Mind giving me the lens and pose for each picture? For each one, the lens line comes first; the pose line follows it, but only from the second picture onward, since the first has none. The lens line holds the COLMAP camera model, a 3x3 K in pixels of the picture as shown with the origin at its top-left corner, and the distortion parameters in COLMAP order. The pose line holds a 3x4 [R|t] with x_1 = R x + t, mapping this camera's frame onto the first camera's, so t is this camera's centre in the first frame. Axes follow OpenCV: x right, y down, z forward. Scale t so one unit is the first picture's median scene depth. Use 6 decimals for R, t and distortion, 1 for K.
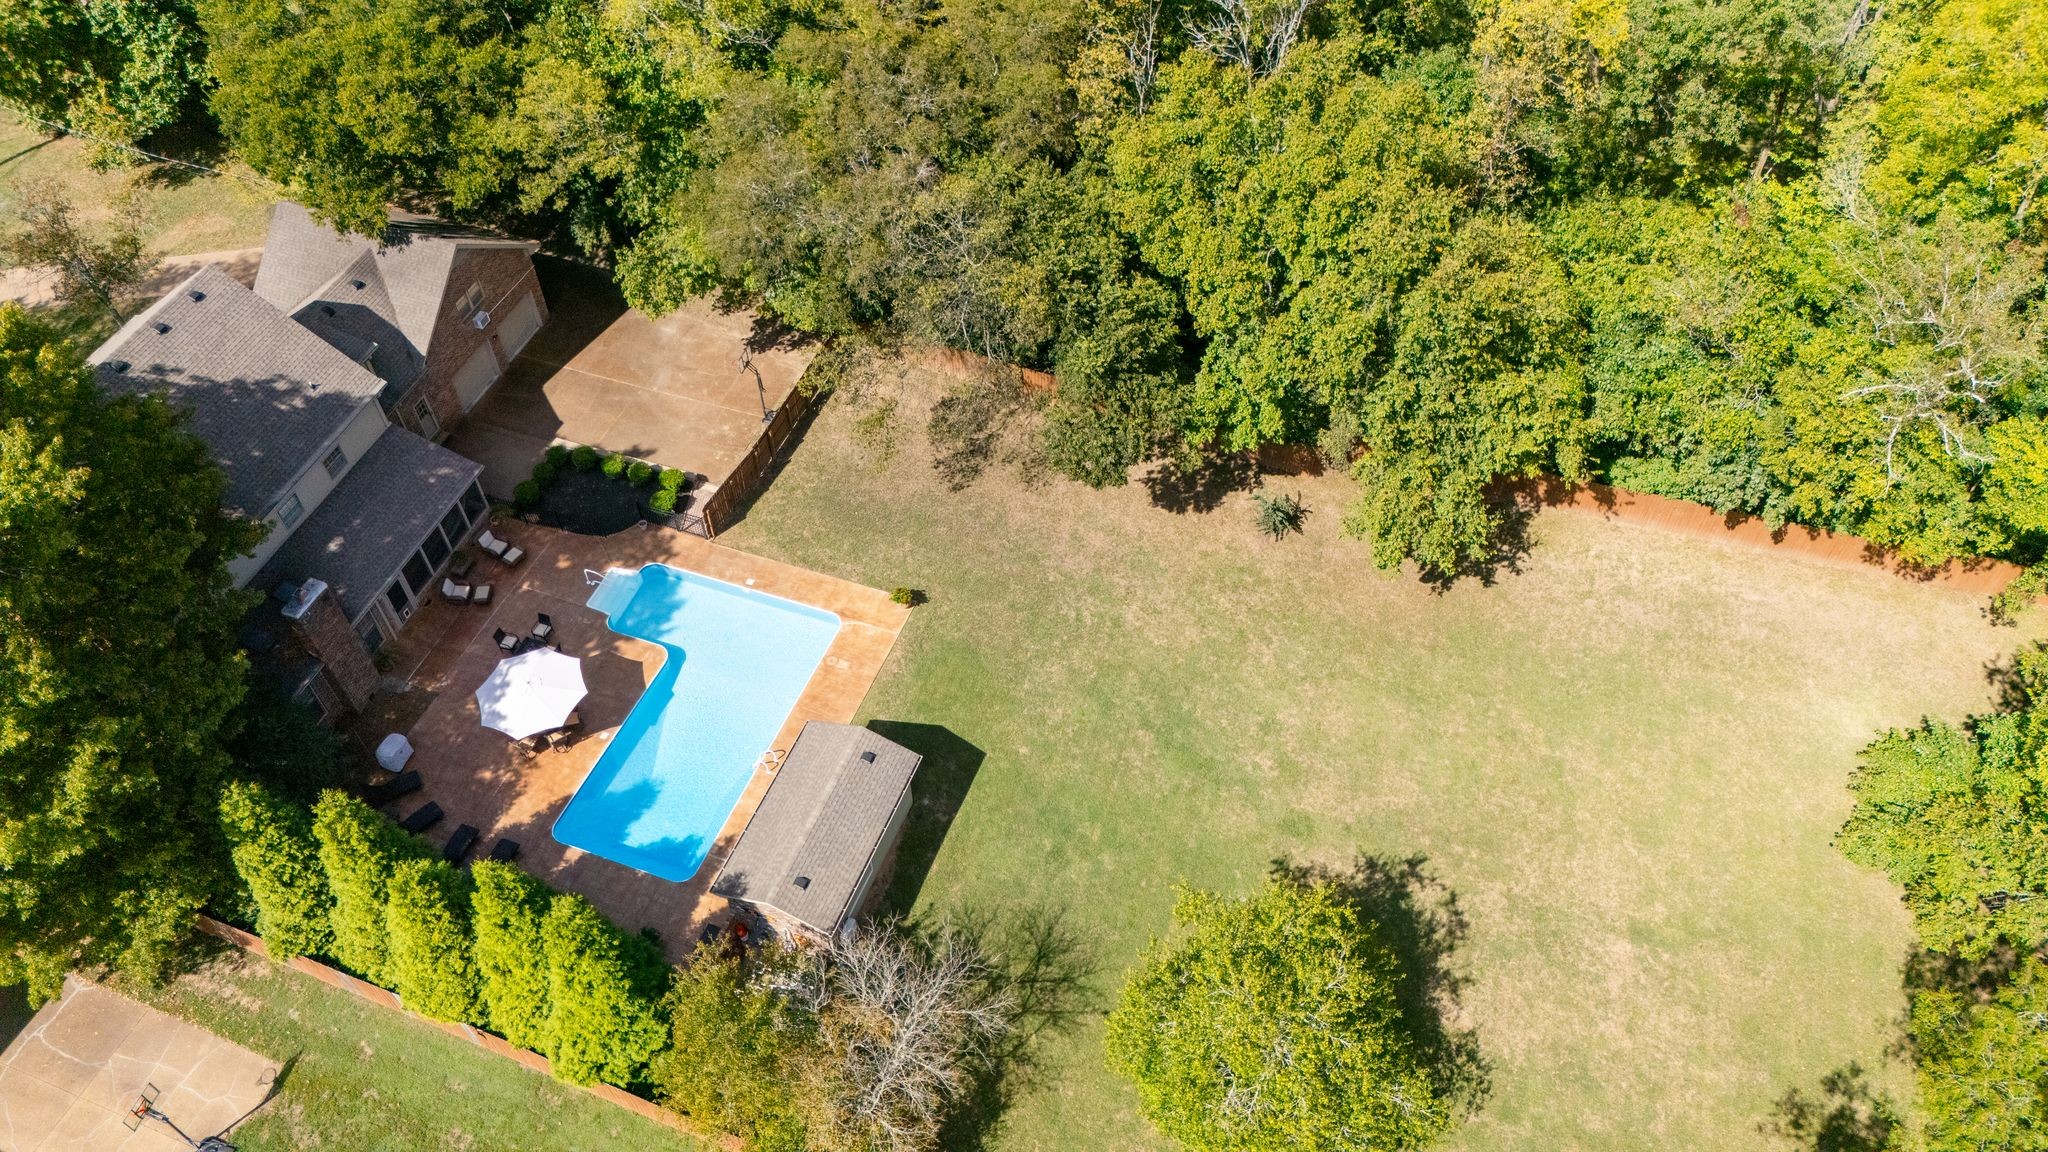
lens RADIAL K [[1506.8, 0, 1024.0], [0, 1506.8, 576.0], [0, 0, 1]] dist [0.100168, -0.093733]
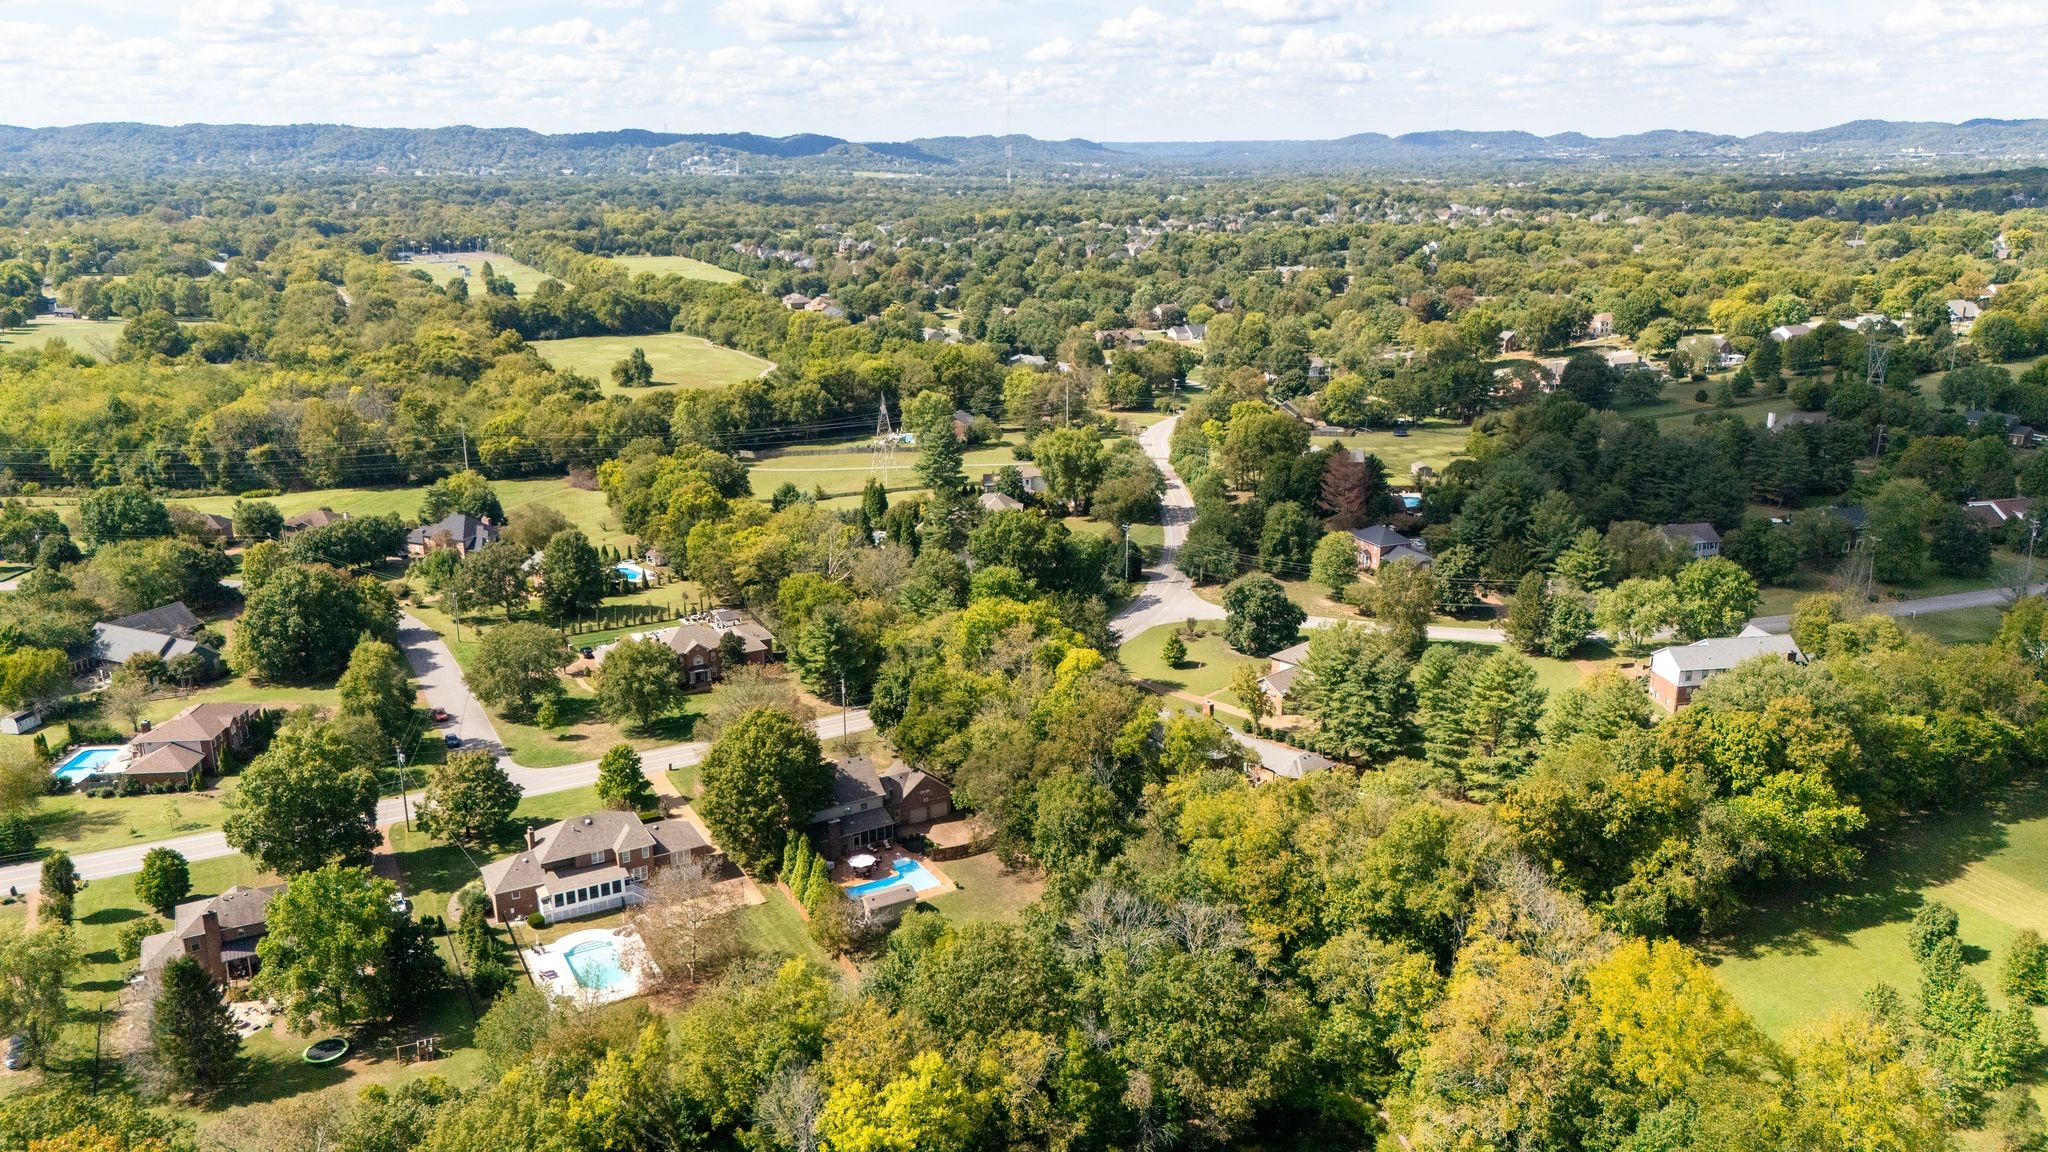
lens RADIAL K [[1506.8, 0, 1024.0], [0, 1506.8, 576.0], [0, 0, 1]] dist [0.100168, -0.093733]
pose [[0.770504, 0.187217, -0.609322, 2.155726], [-0.494388, 0.778913, -0.385843, 0.773871], [0.402372, 0.598536, 0.692713, -1.899706]]
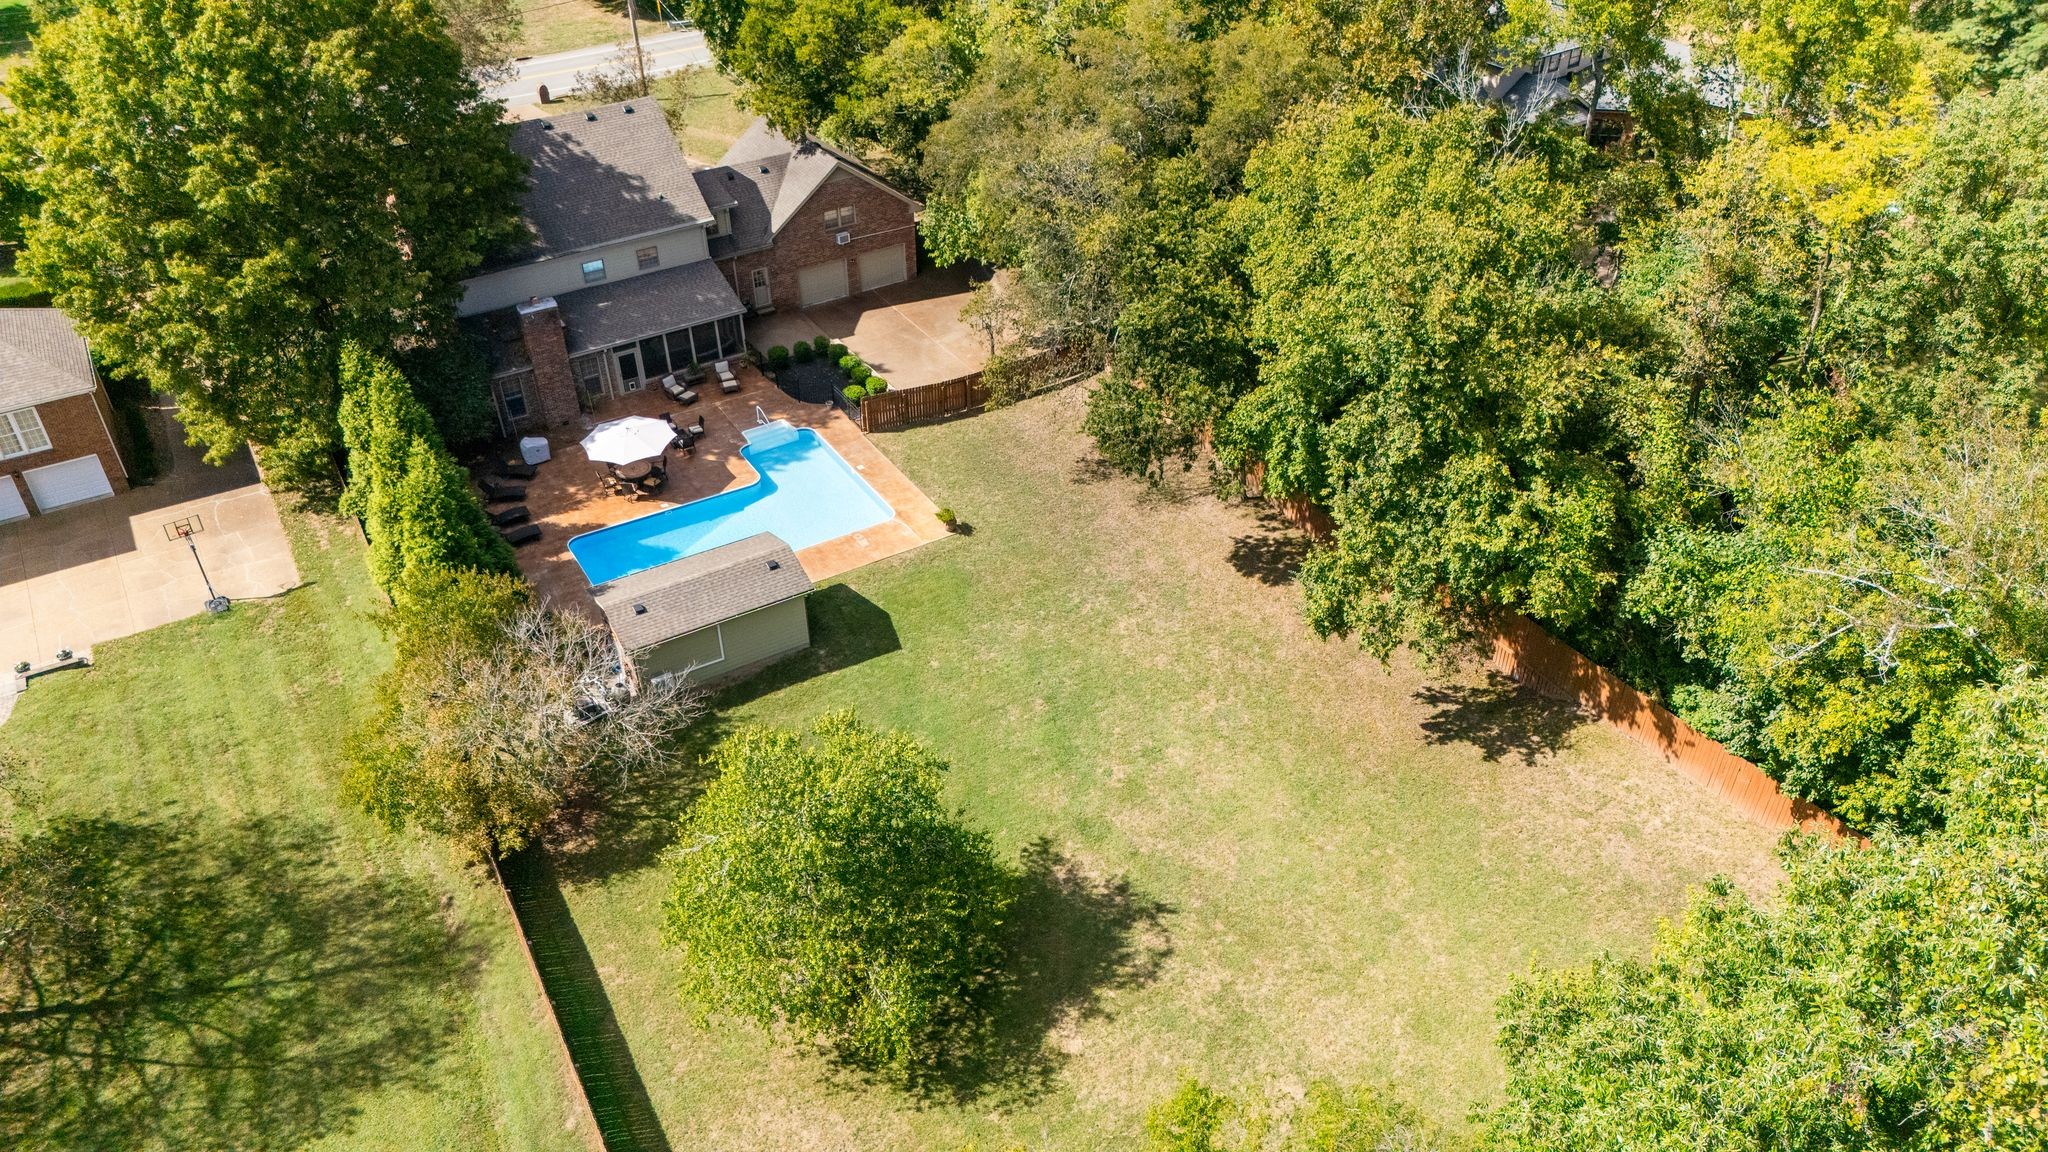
lens RADIAL K [[1506.8, 0, 1024.0], [0, 1506.8, 576.0], [0, 0, 1]] dist [0.100168, -0.093733]
pose [[0.788646, 0.375173, -0.487117, 0.514102], [-0.476143, 0.873912, -0.097800, 0.133041], [0.389005, 0.309067, 0.867844, 0.123572]]
